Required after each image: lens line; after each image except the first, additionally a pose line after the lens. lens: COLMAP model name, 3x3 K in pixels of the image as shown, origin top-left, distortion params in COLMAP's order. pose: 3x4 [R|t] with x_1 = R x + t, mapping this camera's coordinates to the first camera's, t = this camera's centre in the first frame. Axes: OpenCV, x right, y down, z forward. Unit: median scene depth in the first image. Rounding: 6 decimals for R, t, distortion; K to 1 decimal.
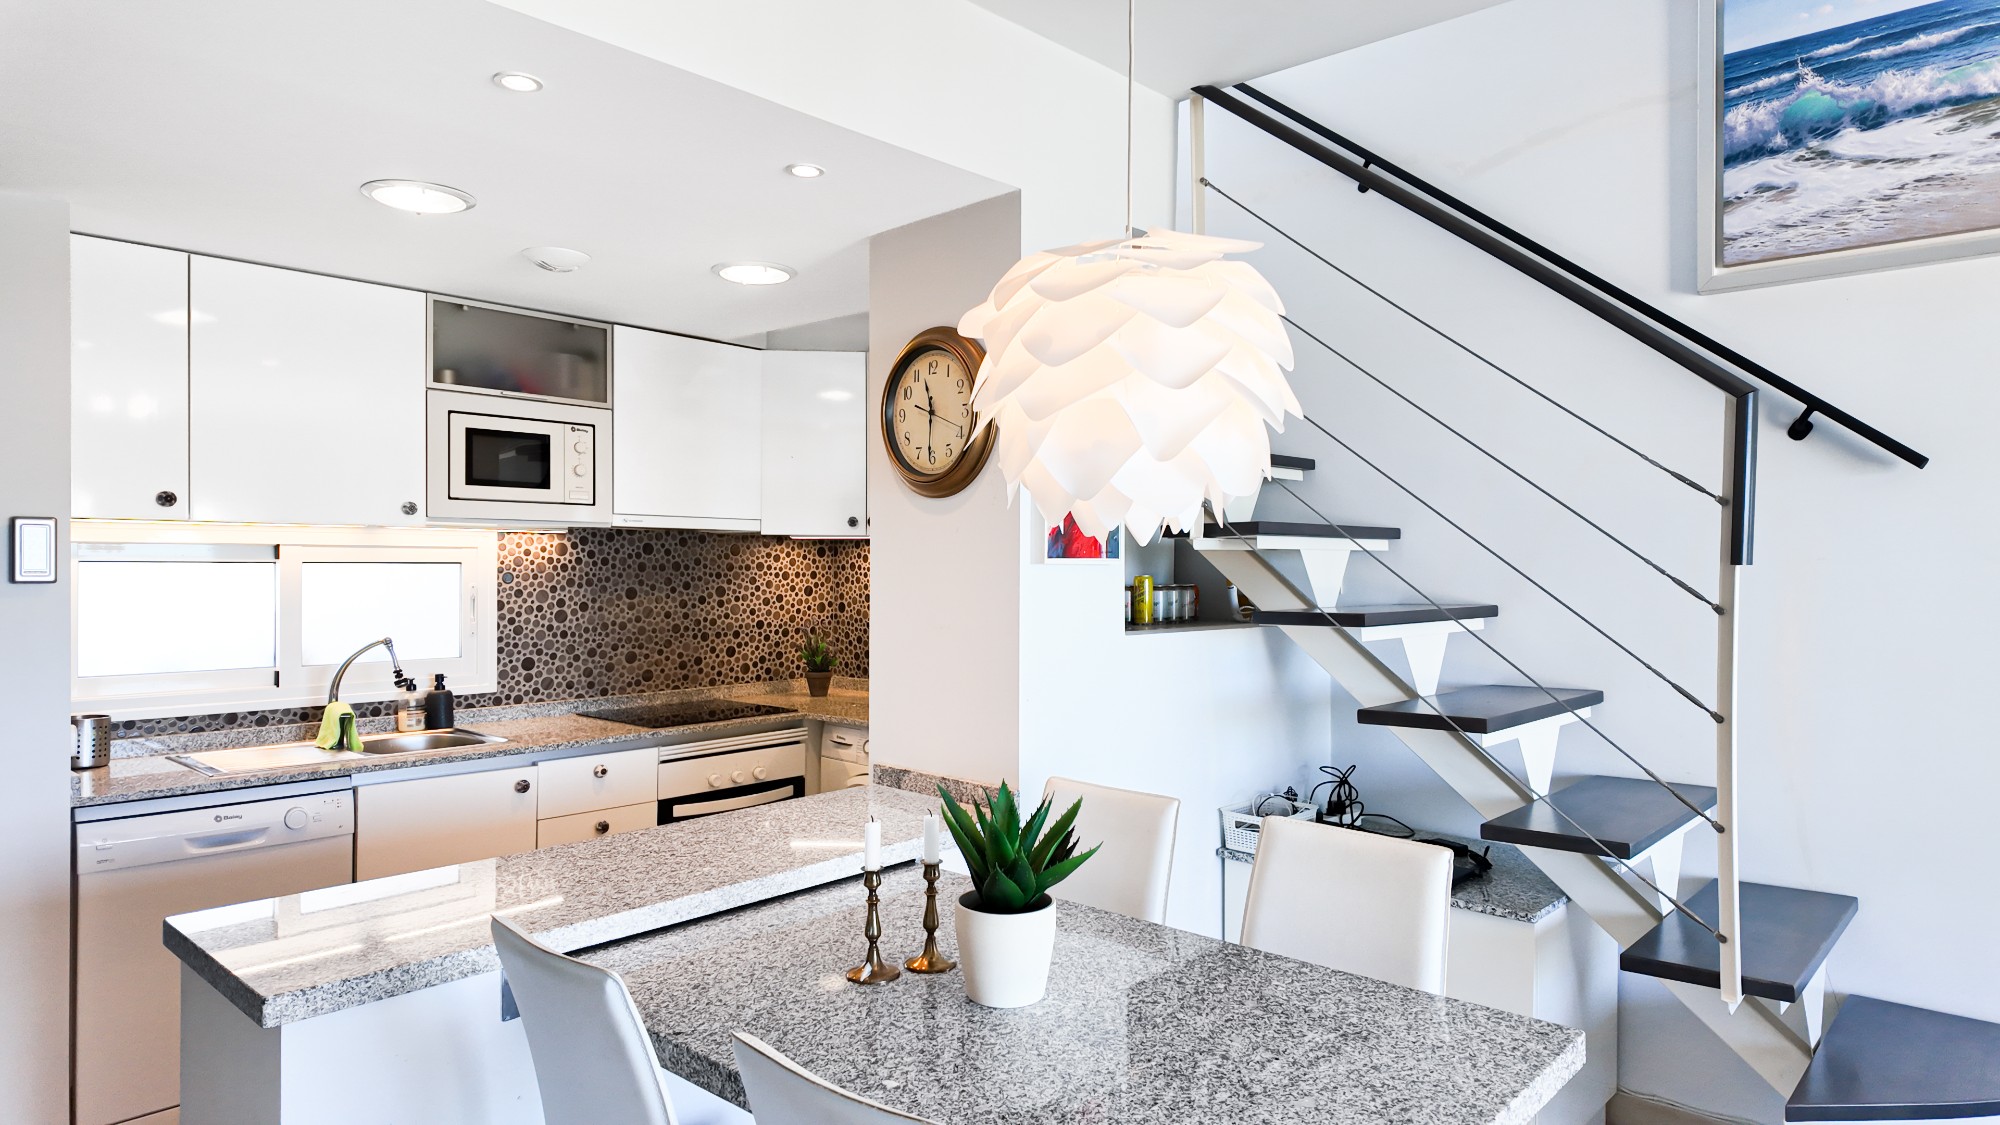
lens RADIAL K [[1174.1, 0, 1003.2], [0, 1174.1, 568.3], [0, 0, 1]] dist [0.050534, -0.043223]
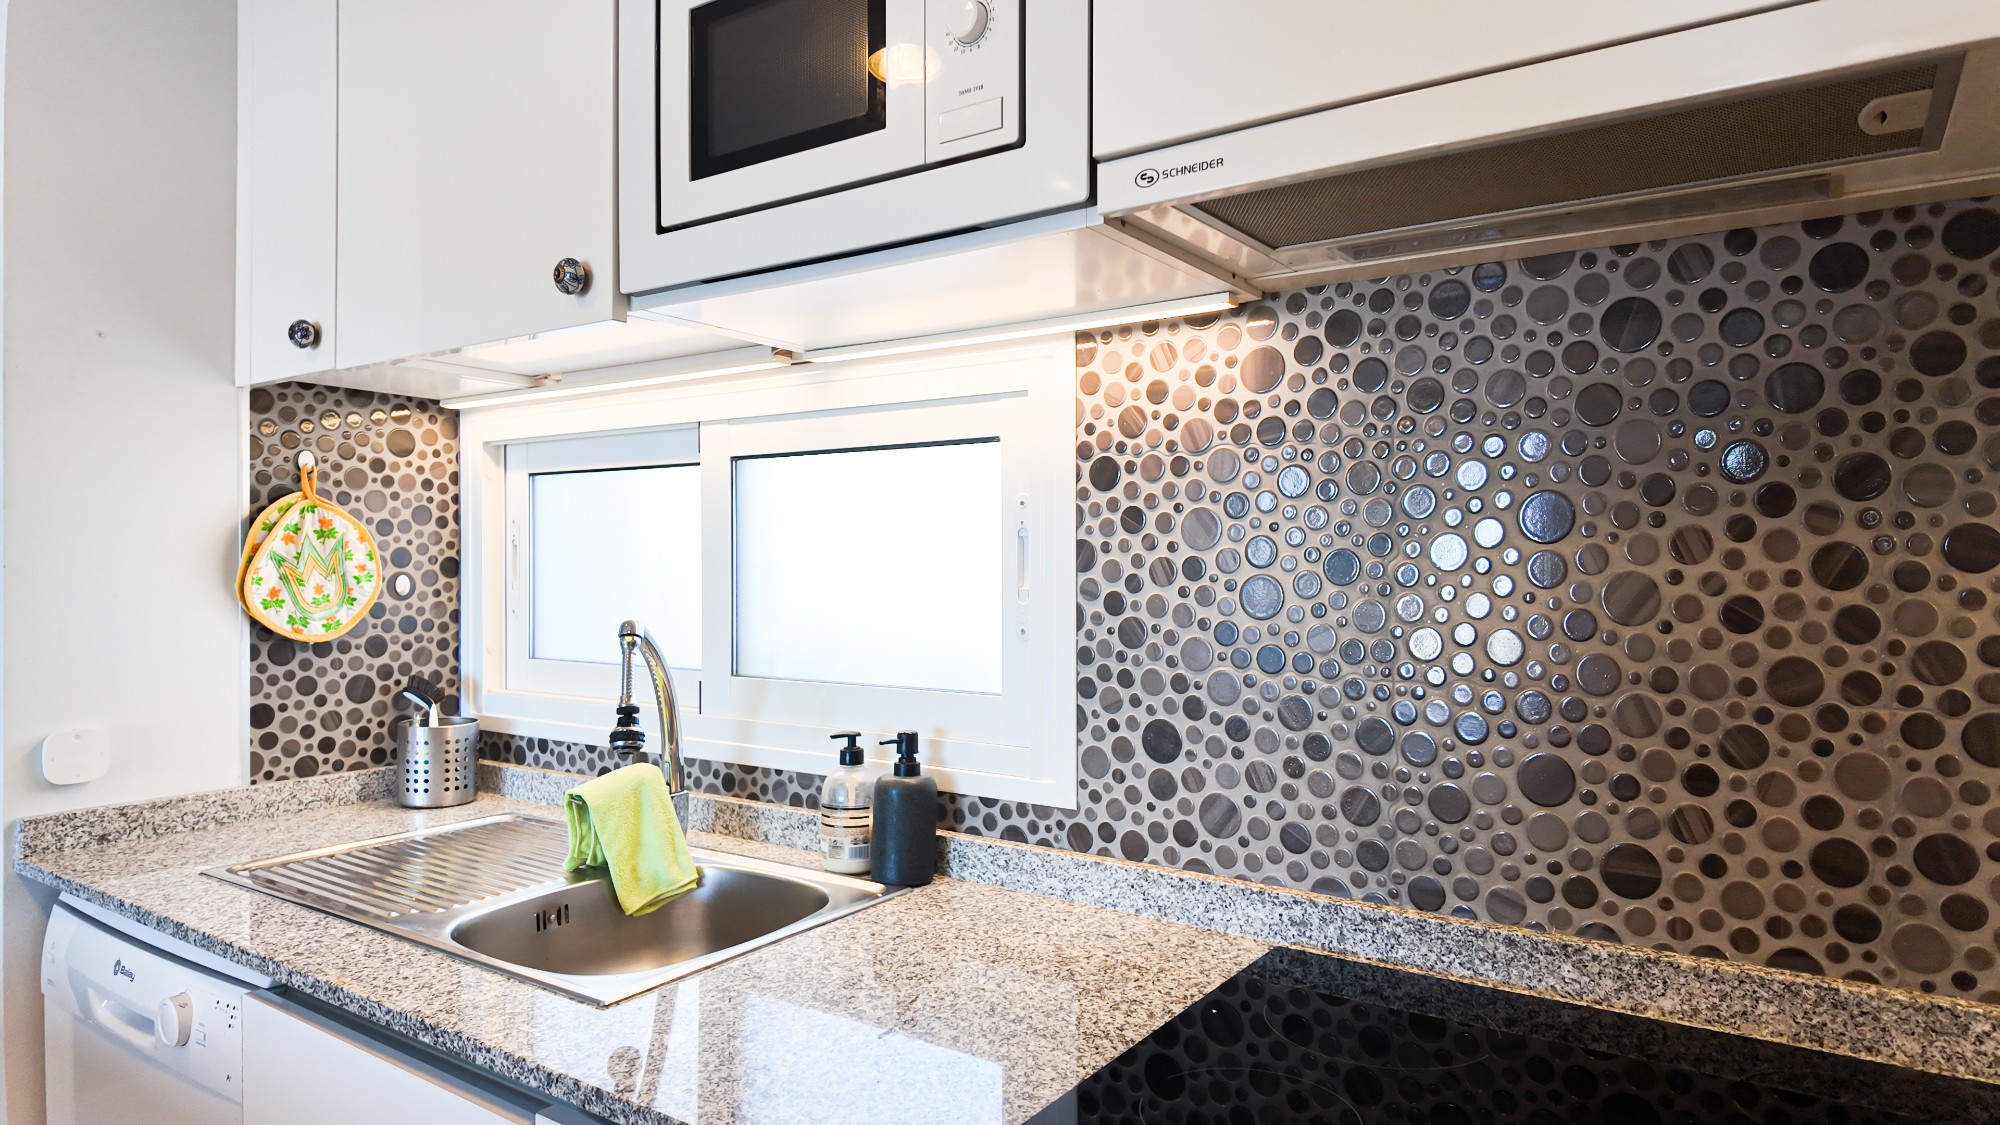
lens RADIAL K [[1174.1, 0, 982.8], [0, 1174.1, 563.9], [0, 0, 1]] dist [0.050534, -0.043223]
pose [[0.140908, -0.004152, -0.990014, -0.112282], [-0.003466, 0.999983, -0.004688, 0.040913], [0.990017, 0.004092, 0.140891, 1.067147]]
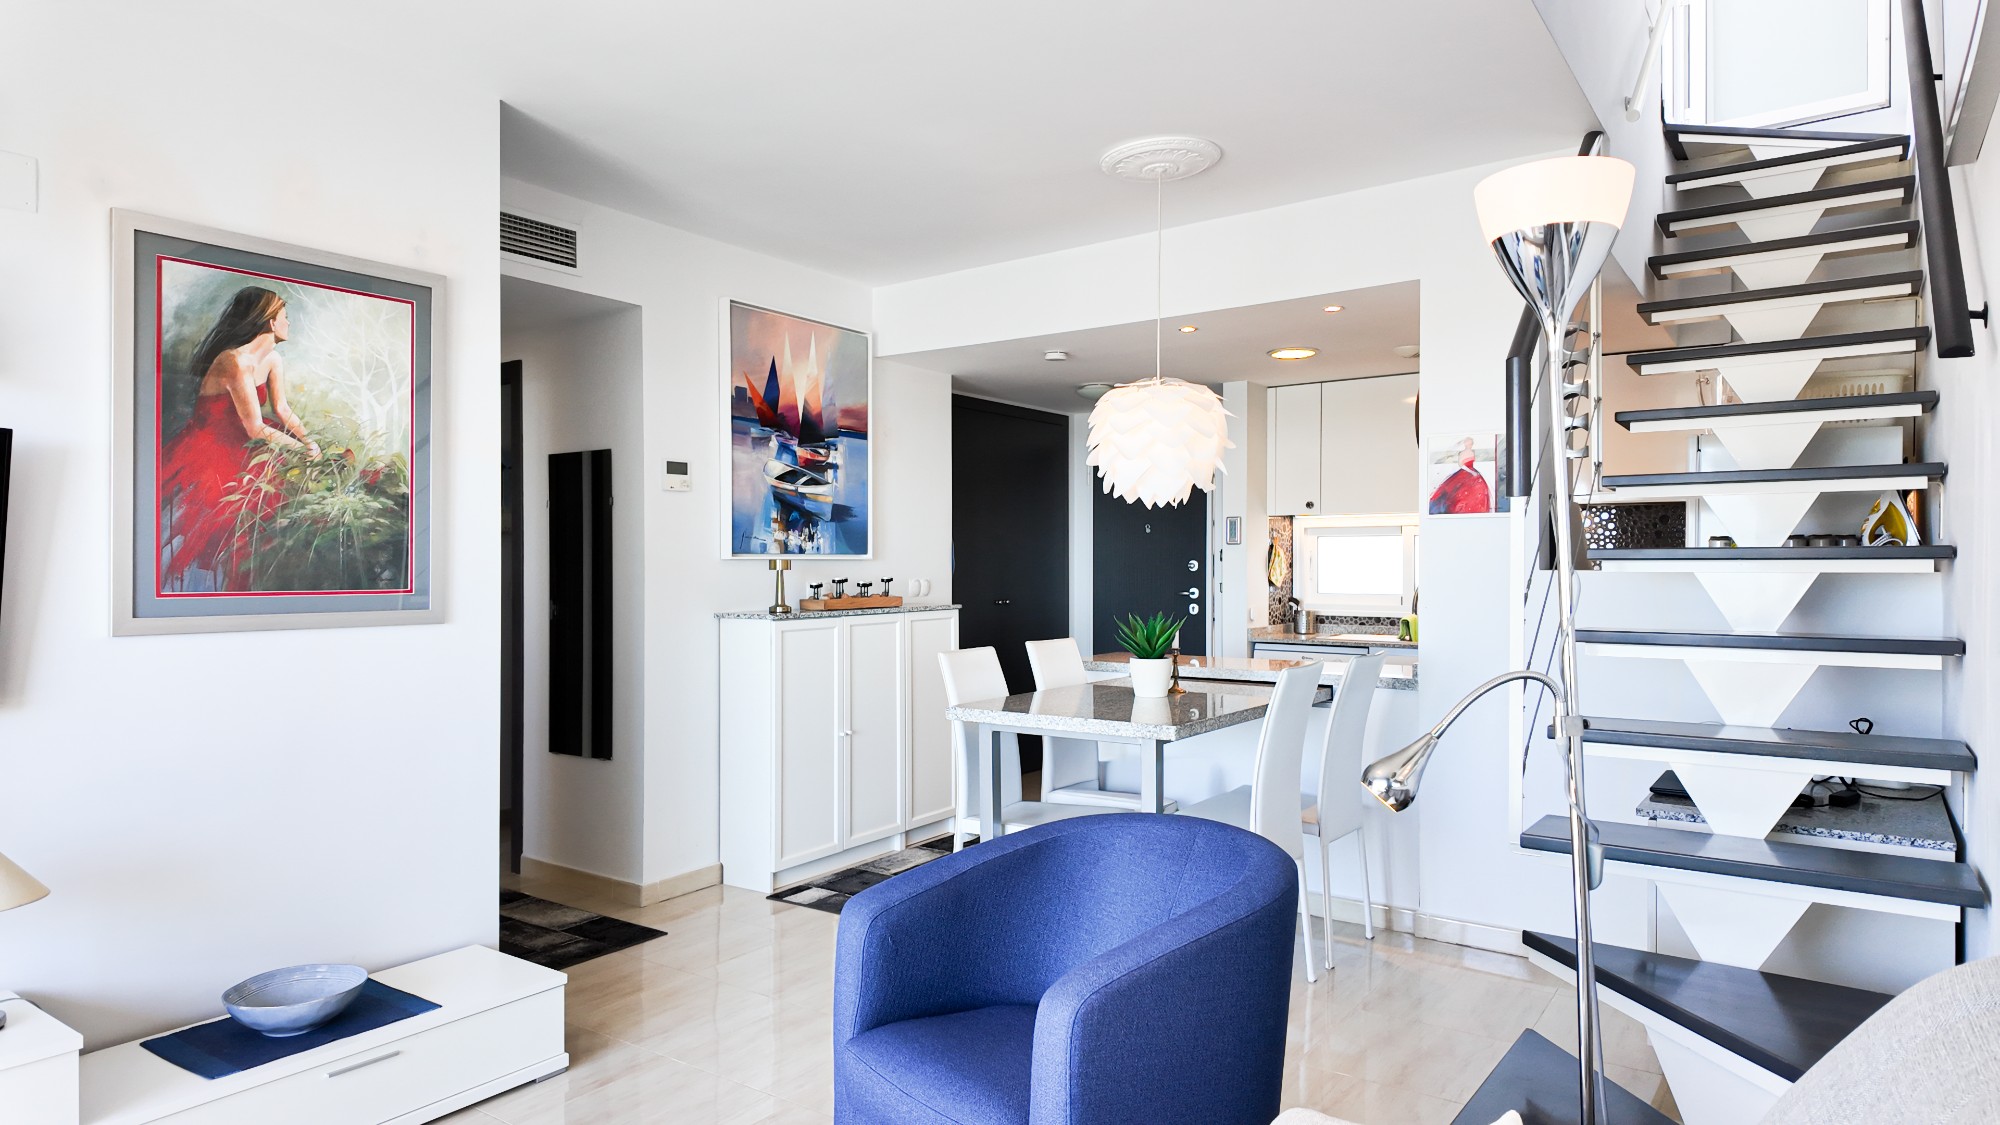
lens RADIAL K [[1174.1, 0, 1014.4], [0, 1174.1, 560.4], [0, 0, 1]] dist [0.050534, -0.043223]
pose [[0.150004, -0.006889, -0.988661, 1.077672], [-0.002187, 0.999971, -0.007299, 0.046804], [0.988683, 0.003257, 0.149984, 0.162175]]
